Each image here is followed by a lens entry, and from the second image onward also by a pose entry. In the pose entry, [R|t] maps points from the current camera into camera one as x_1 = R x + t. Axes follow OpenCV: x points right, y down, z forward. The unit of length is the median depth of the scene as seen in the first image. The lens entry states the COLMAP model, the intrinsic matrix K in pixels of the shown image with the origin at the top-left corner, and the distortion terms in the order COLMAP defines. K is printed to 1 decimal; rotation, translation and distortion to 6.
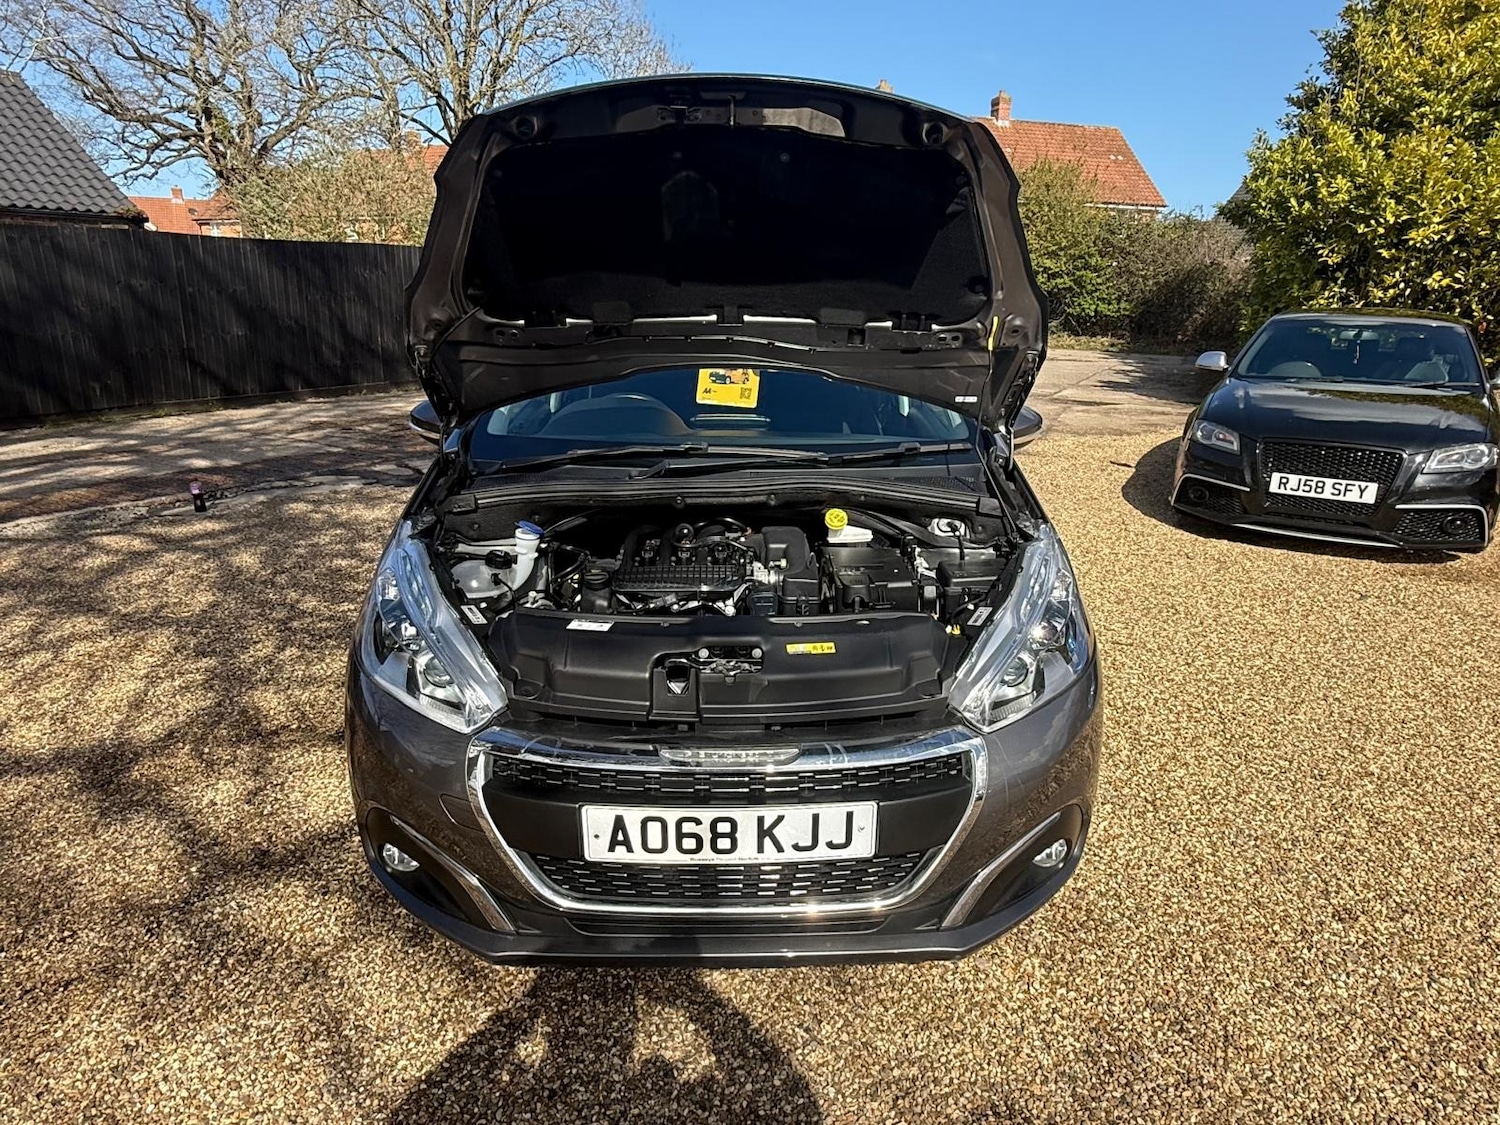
lens RADIAL K [[934.7, 0, 774.6], [0, 934.7, 572.3], [0, 0, 1]] dist [-0.014631, 0.002676]
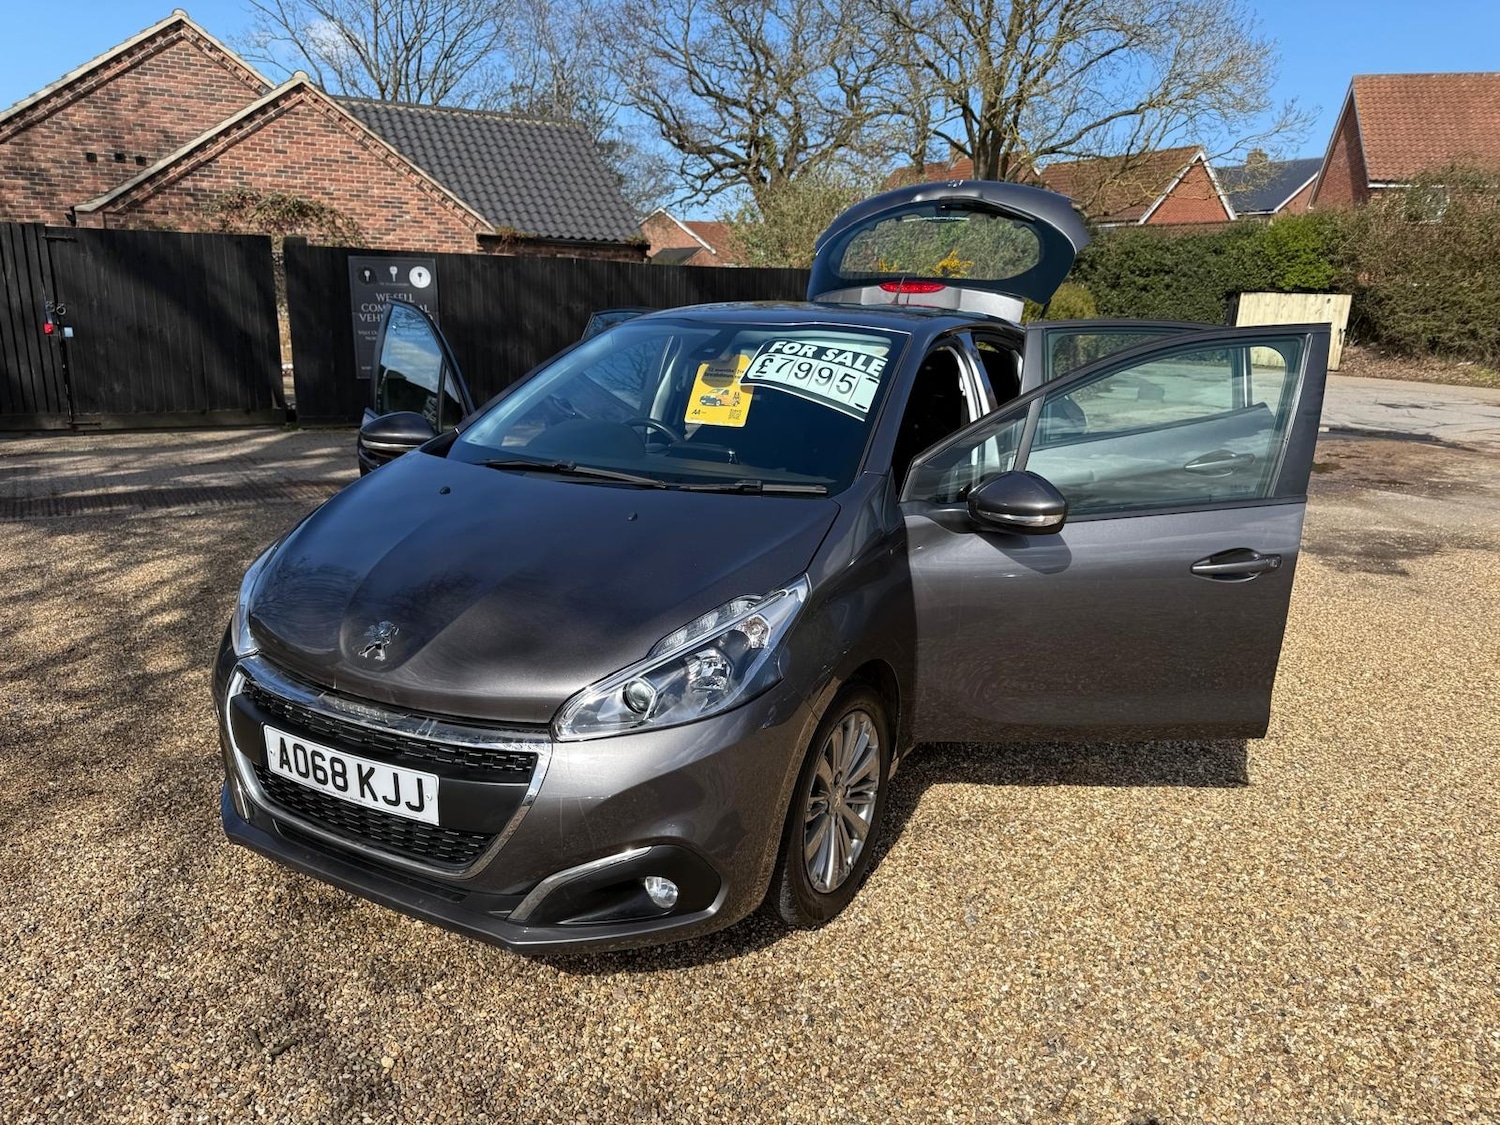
lens RADIAL K [[1068.3, 0, 748.3], [0, 1068.3, 568.9], [0, 0, 1]] dist [-0.006997, -0.004944]
pose [[0.863325, 0.119404, -0.490318, 0.536602], [-0.147092, 0.988956, -0.018156, -0.013598], [0.482735, 0.087796, 0.871354, 0.028926]]
